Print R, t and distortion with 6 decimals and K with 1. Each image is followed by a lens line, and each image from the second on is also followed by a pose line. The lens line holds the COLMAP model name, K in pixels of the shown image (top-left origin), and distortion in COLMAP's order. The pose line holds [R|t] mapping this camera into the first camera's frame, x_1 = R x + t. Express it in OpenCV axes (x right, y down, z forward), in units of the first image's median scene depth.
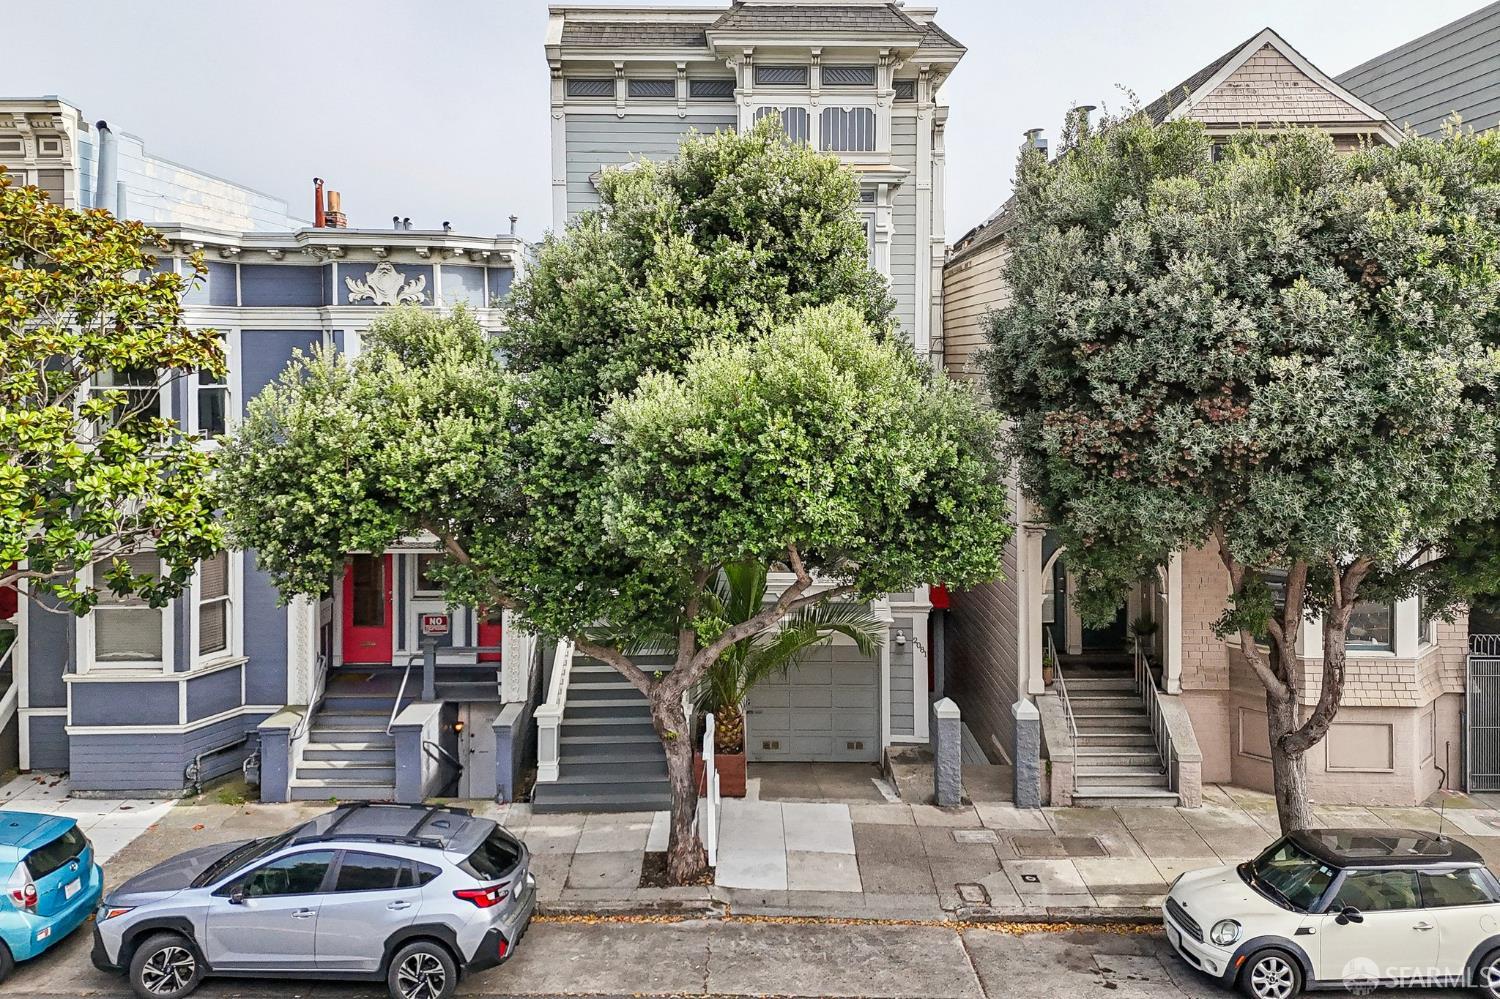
lens RADIAL K [[1009.4, 0, 791.8], [0, 1009.4, 499.5], [0, 0, 1]] dist [0.022666, -0.002154]
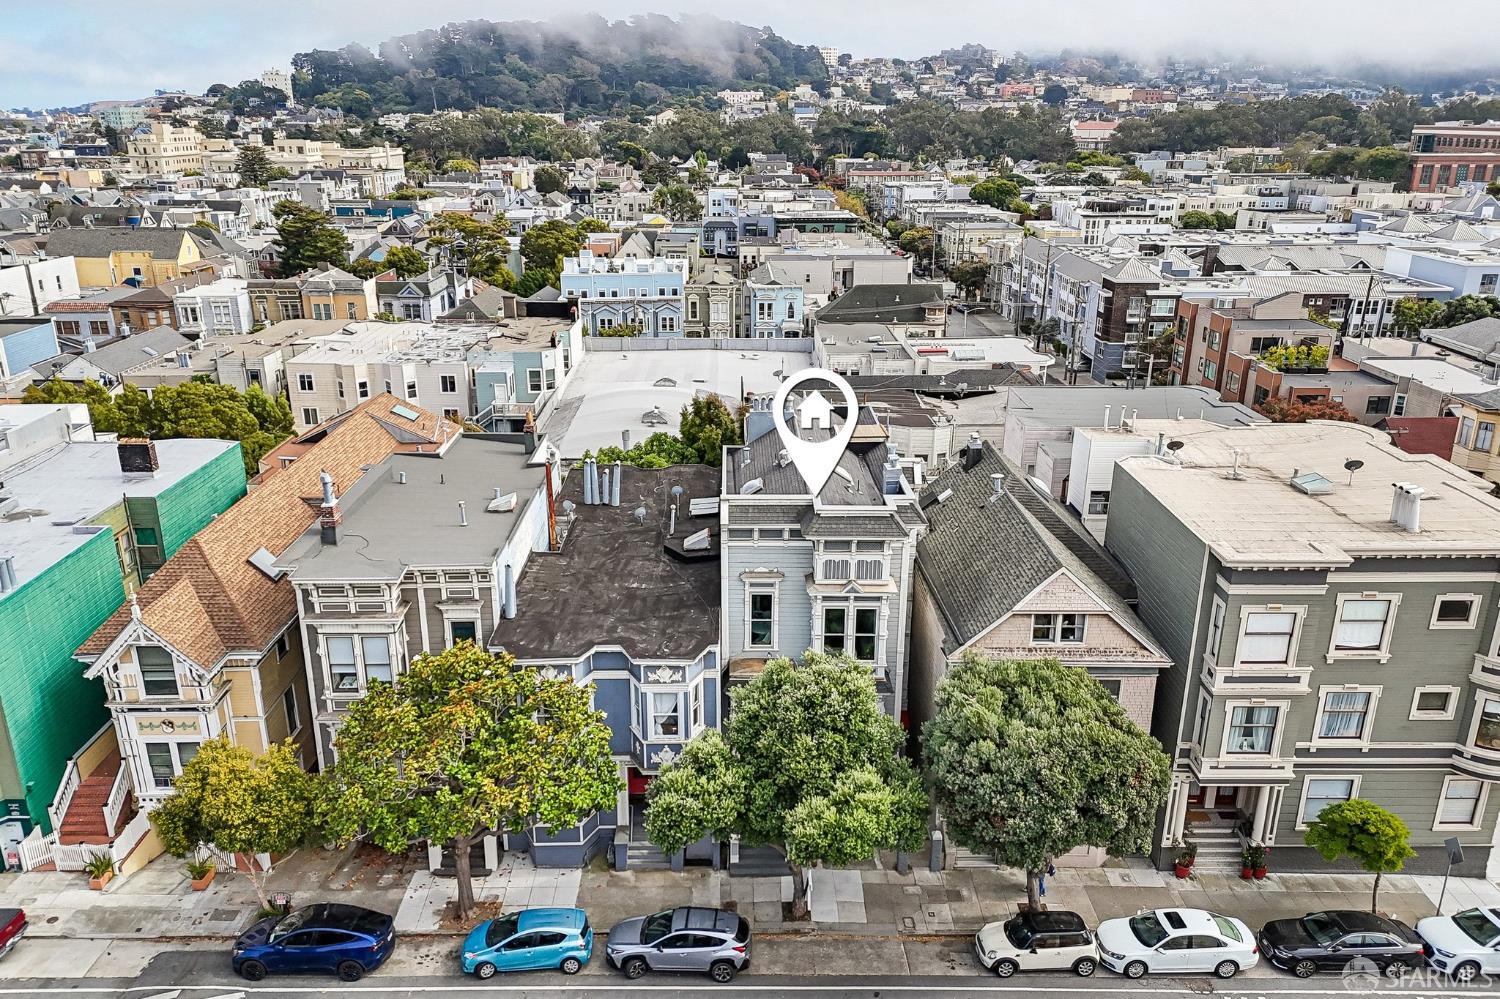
lens RADIAL K [[1009.4, 0, 791.8], [0, 1009.4, 499.5], [0, 0, 1]] dist [0.022666, -0.002154]
pose [[0.999692, 0.008320, 0.023377, -0.196381], [-0.014429, 0.961371, 0.274878, -1.386184], [-0.020187, -0.275130, 0.961195, -1.223563]]
